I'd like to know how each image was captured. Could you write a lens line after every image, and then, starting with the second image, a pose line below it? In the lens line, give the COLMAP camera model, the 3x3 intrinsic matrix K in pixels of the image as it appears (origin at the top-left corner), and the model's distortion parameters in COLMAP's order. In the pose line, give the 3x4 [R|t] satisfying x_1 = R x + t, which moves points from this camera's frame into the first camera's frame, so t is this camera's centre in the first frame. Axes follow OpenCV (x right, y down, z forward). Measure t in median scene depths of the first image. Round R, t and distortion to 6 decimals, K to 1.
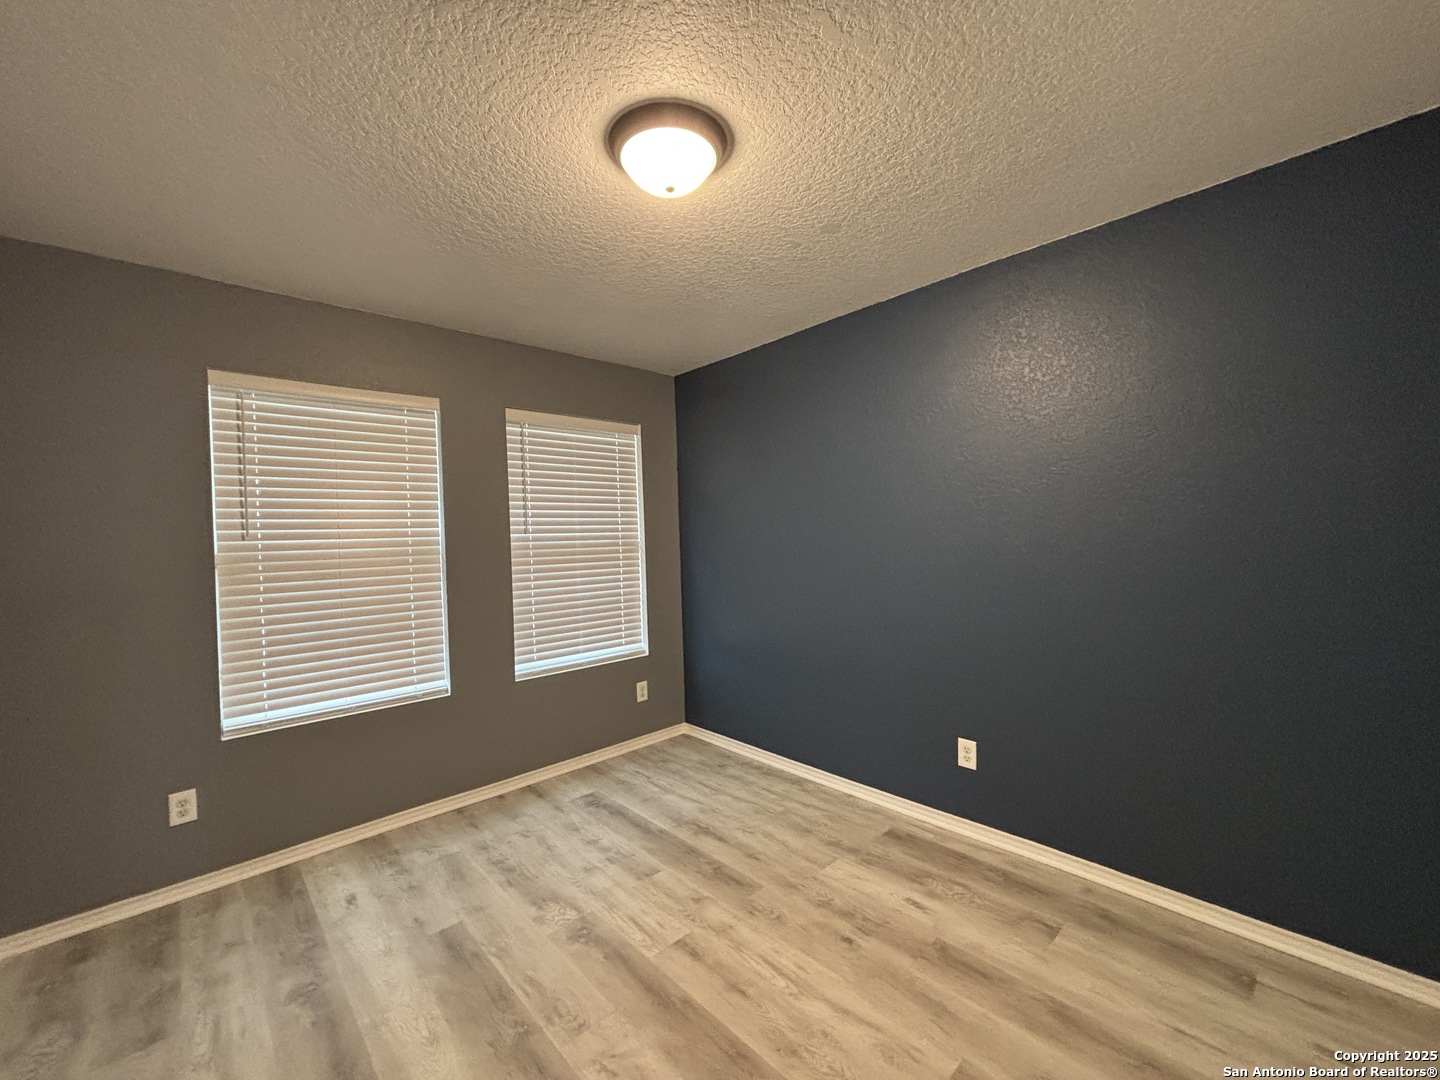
lens RADIAL K [[578.1, 0, 718.0], [0, 578.1, 549.2], [0, 0, 1]] dist [-0.000099, -0.000320]
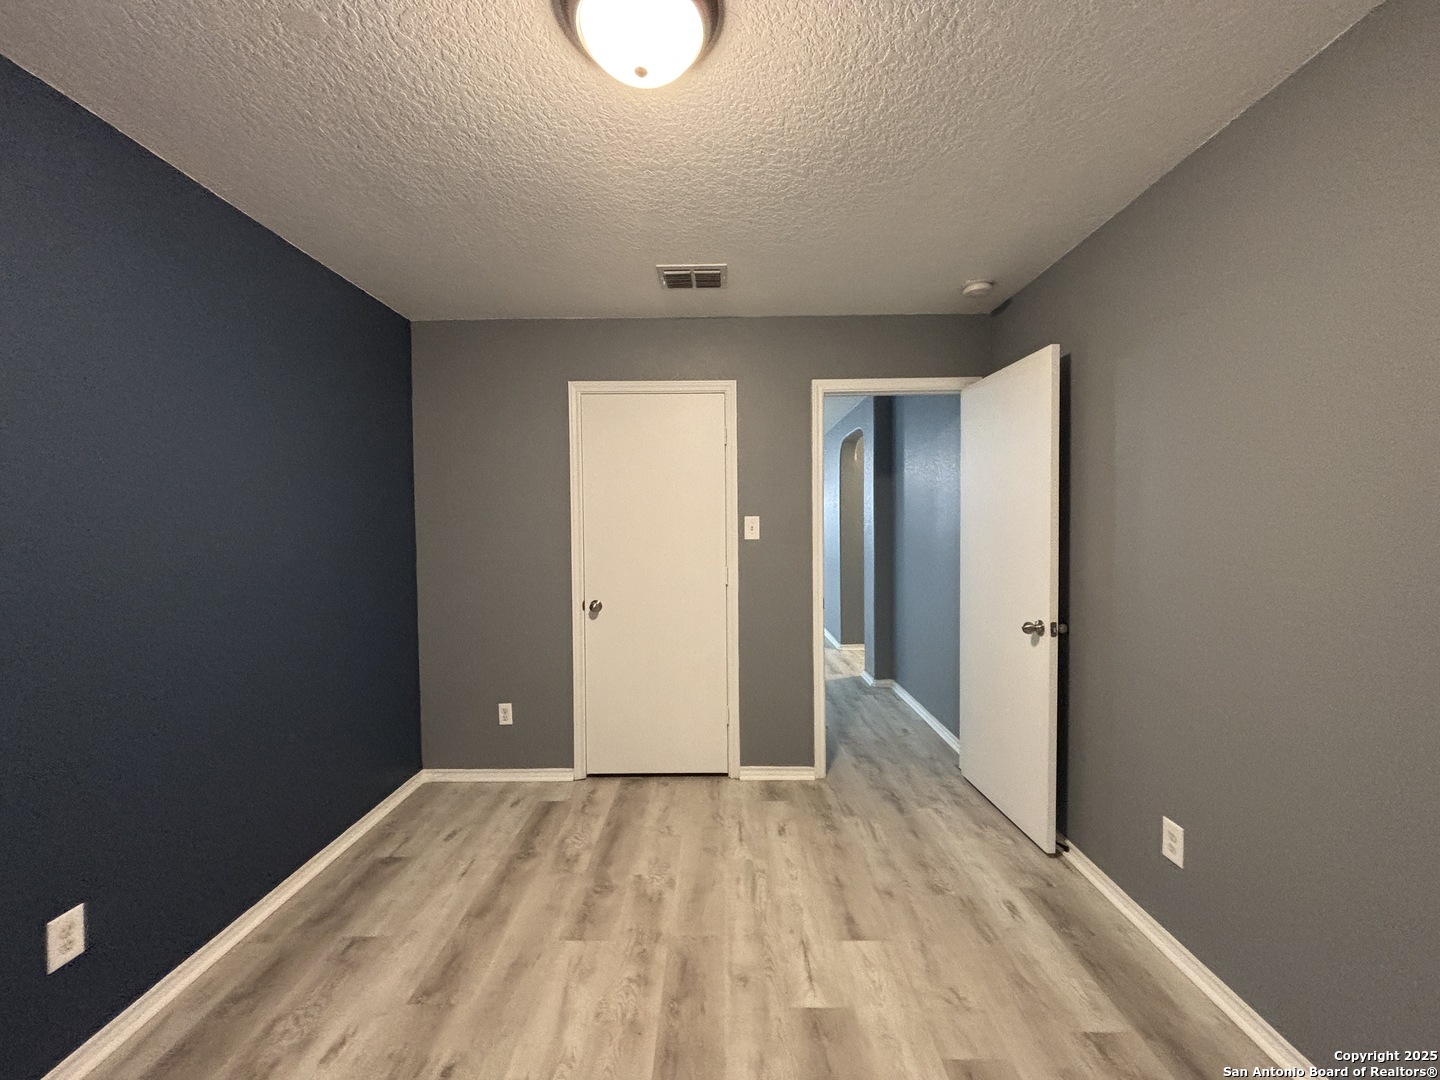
lens RADIAL K [[578.1, 0, 719.3], [0, 578.1, 534.4], [0, 0, 1]] dist [-0.000099, -0.000320]
pose [[-0.738541, 0.028169, 0.673620, -0.605451], [0.049021, 0.998726, 0.011982, -0.018261], [-0.672424, 0.041871, -0.738981, 1.379734]]
